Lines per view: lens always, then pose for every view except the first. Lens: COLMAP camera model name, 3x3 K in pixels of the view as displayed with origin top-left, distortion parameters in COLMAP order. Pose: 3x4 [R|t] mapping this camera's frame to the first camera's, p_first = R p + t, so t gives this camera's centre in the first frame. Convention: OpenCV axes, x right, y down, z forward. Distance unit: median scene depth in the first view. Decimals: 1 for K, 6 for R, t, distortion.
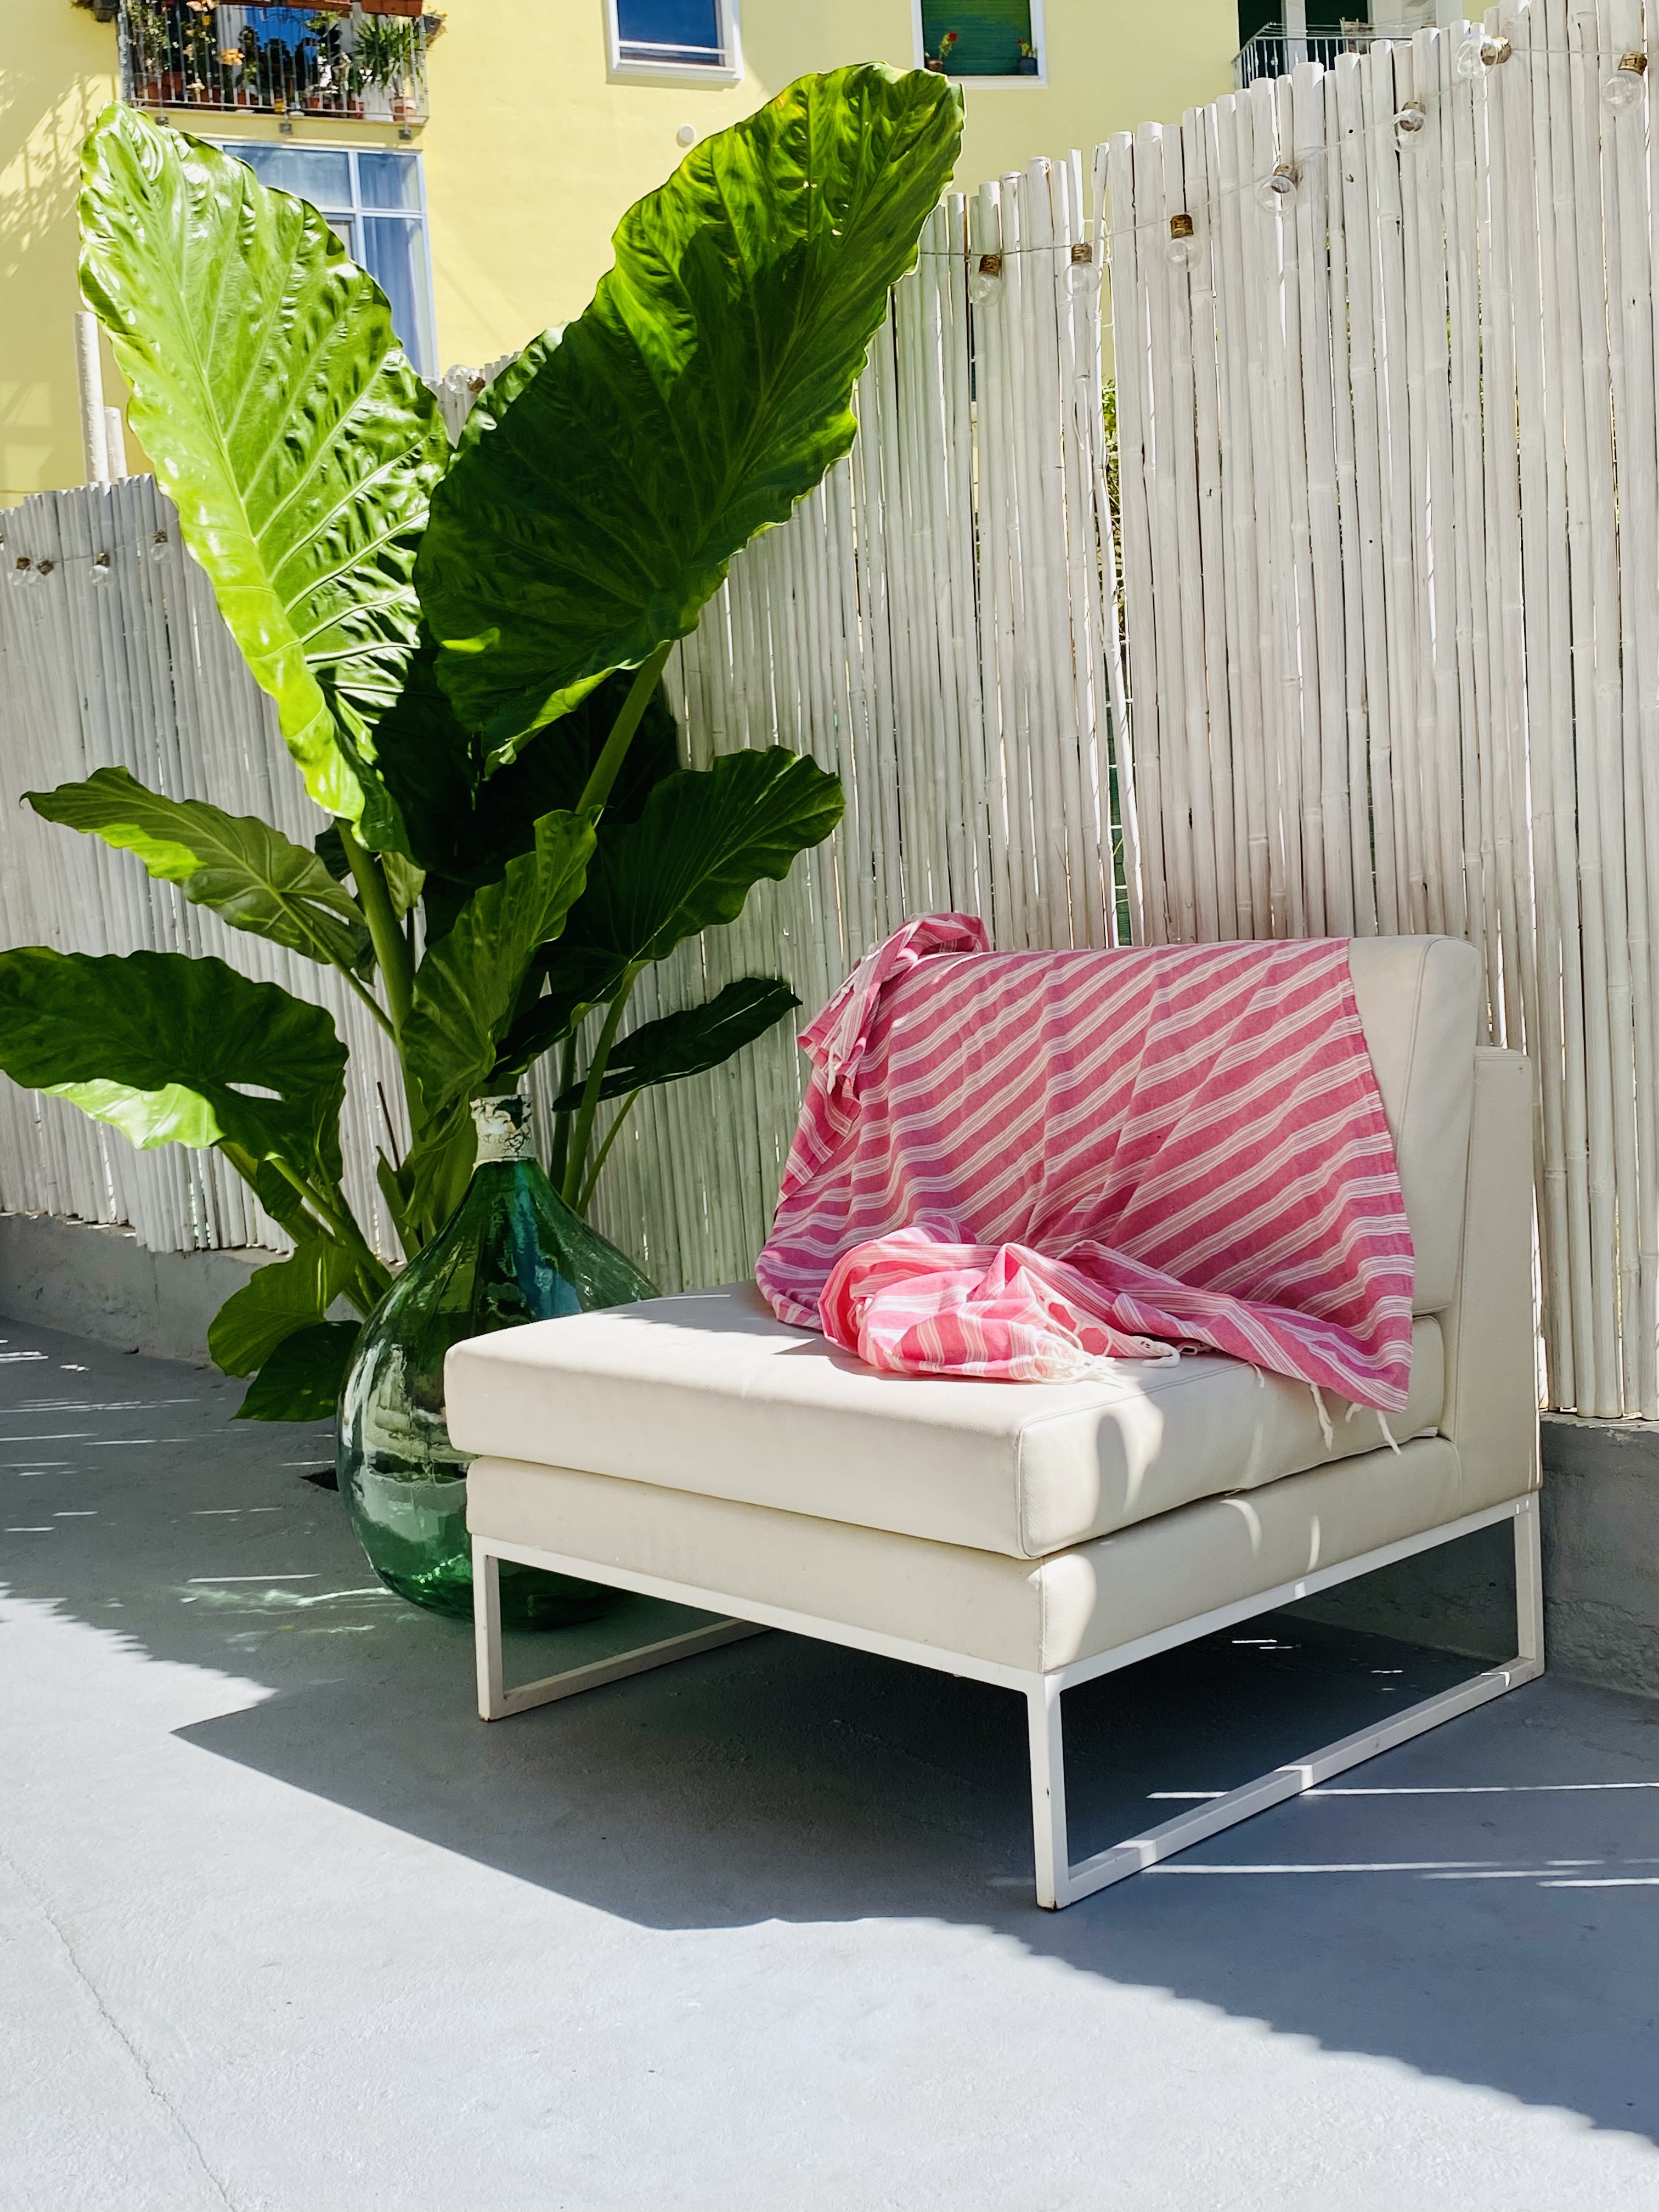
lens RADIAL K [[2424.4, 0, 829.5], [0, 2424.4, 1106.0], [0, 0, 1]] dist [0.253301, -0.838460]
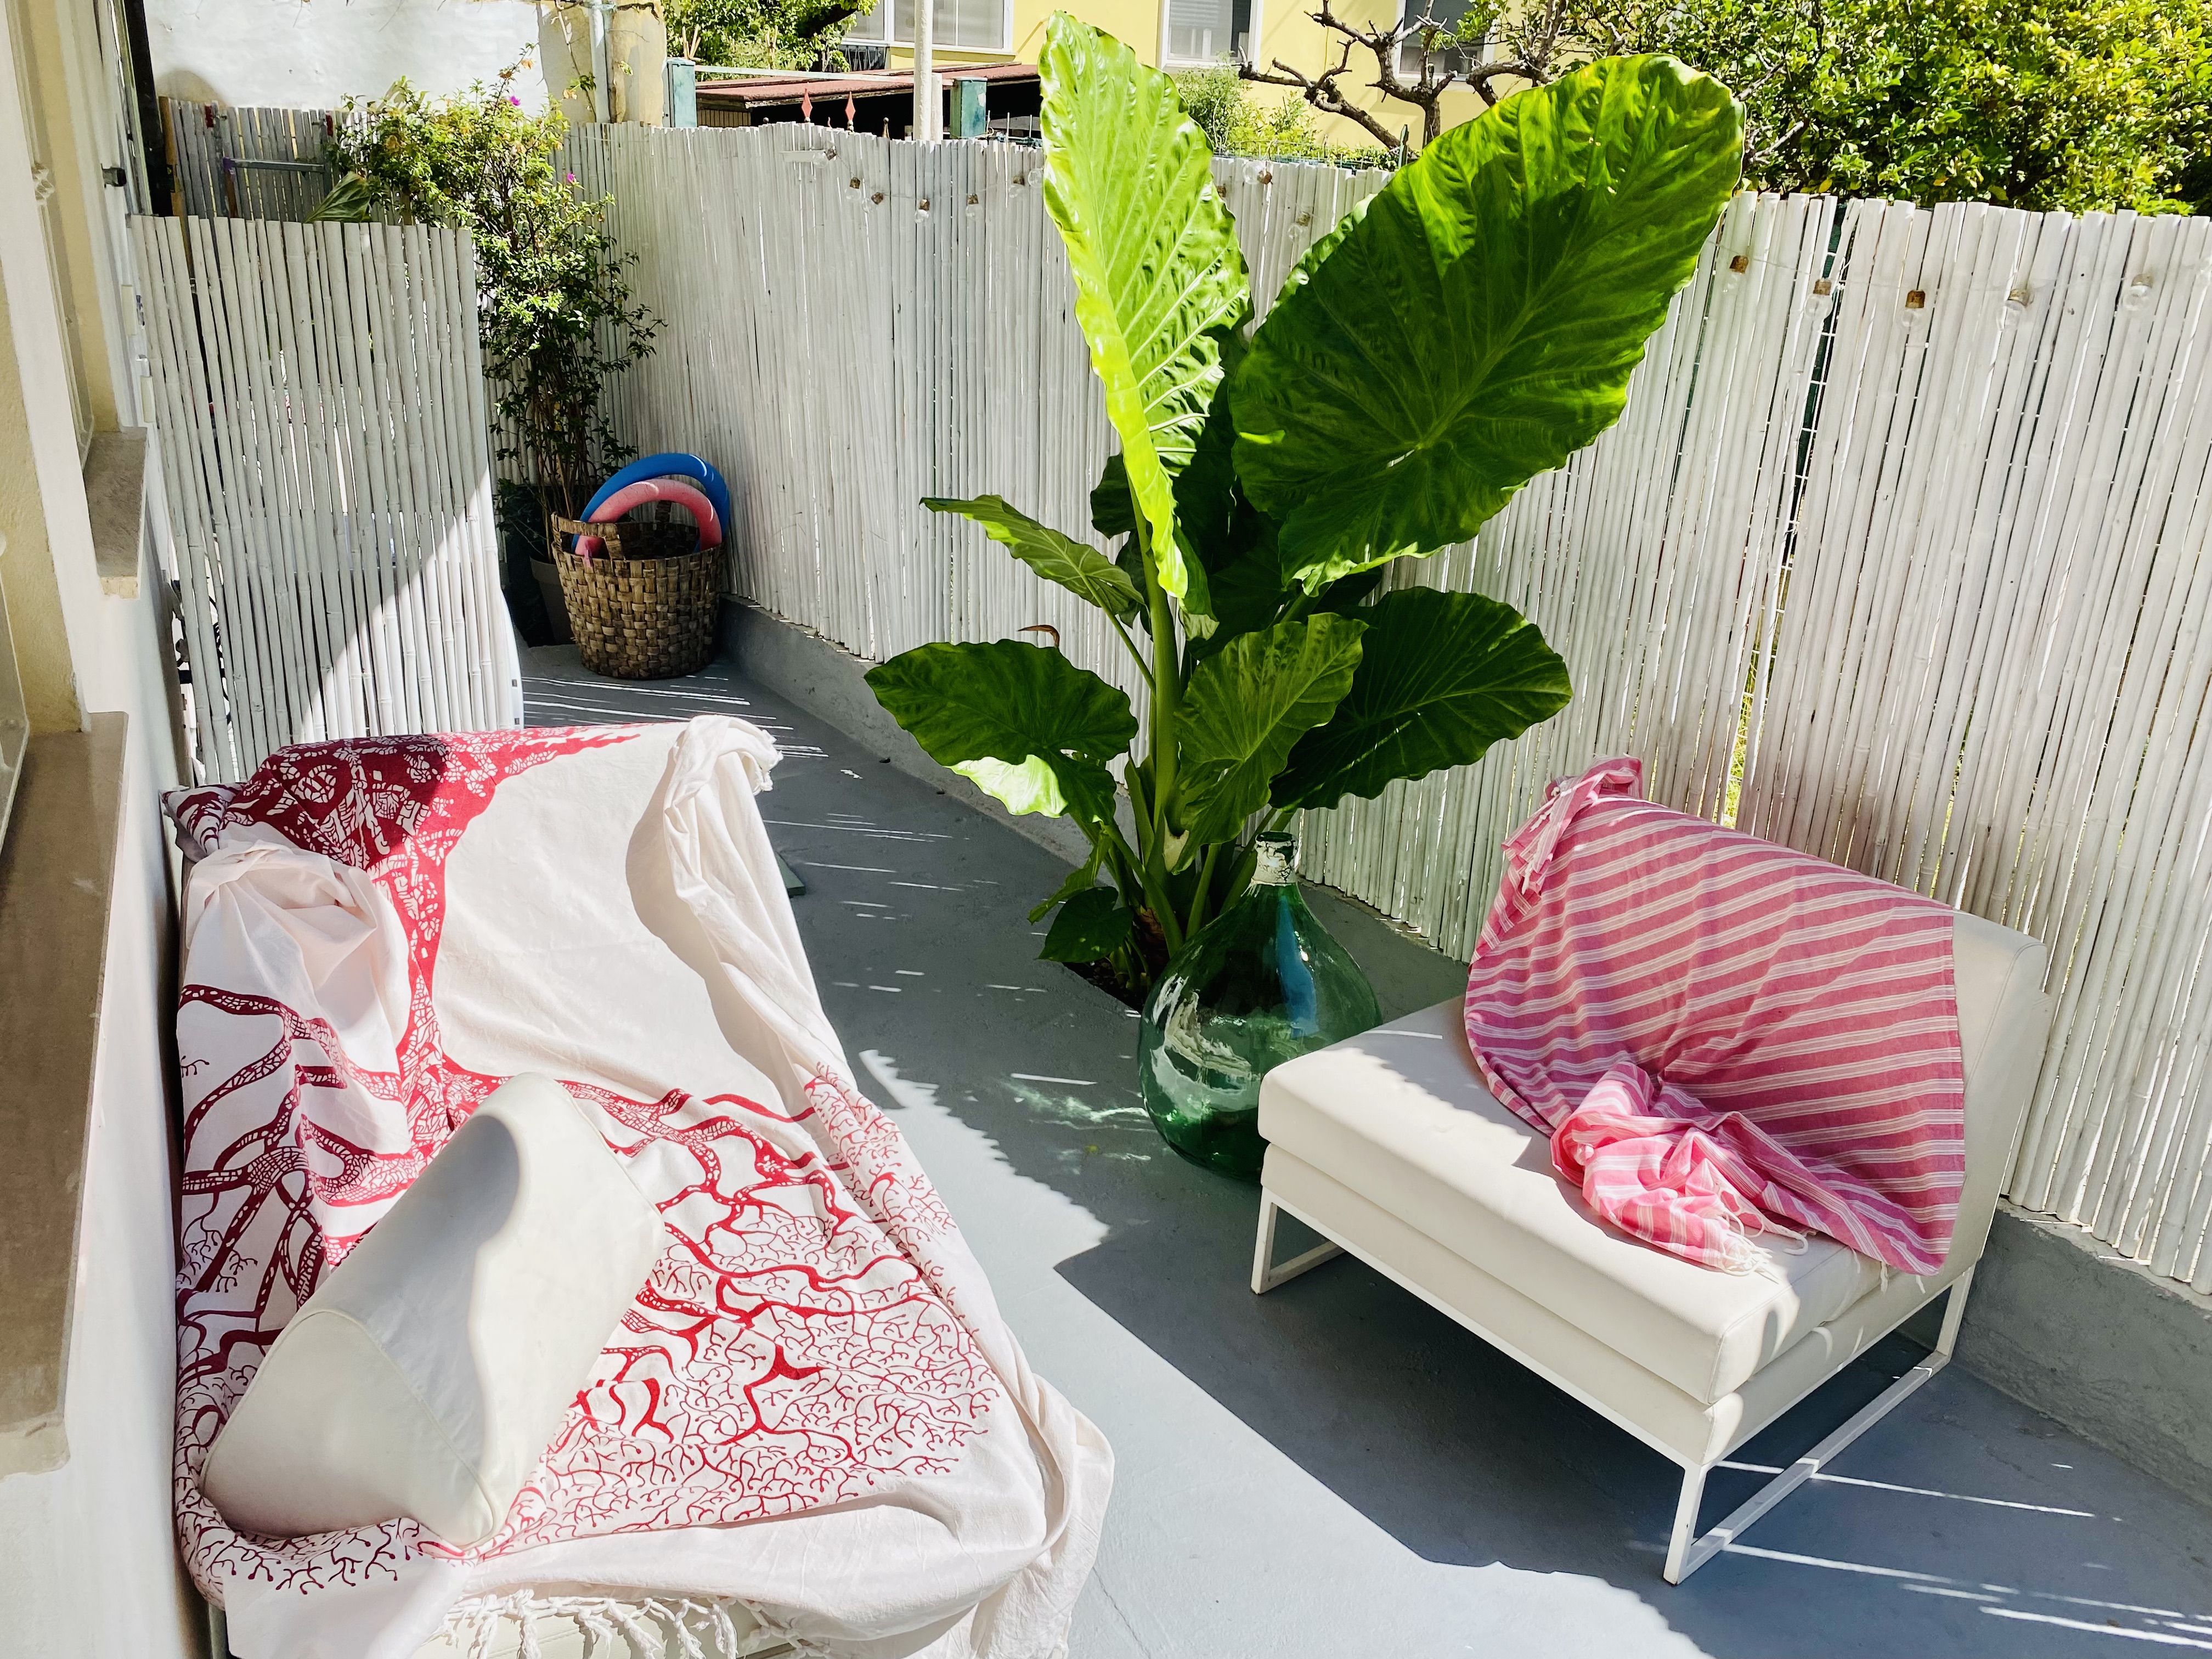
lens RADIAL K [[1770.8, 0, 1106.0], [0, 1770.8, 829.5], [0, 0, 1]] dist [0.082817, -0.173687]
pose [[0.991935, 0.123984, -0.026339, -0.191847], [-0.111461, 0.952177, 0.284491, -0.270563], [0.060352, -0.279261, 0.958317, -0.004070]]
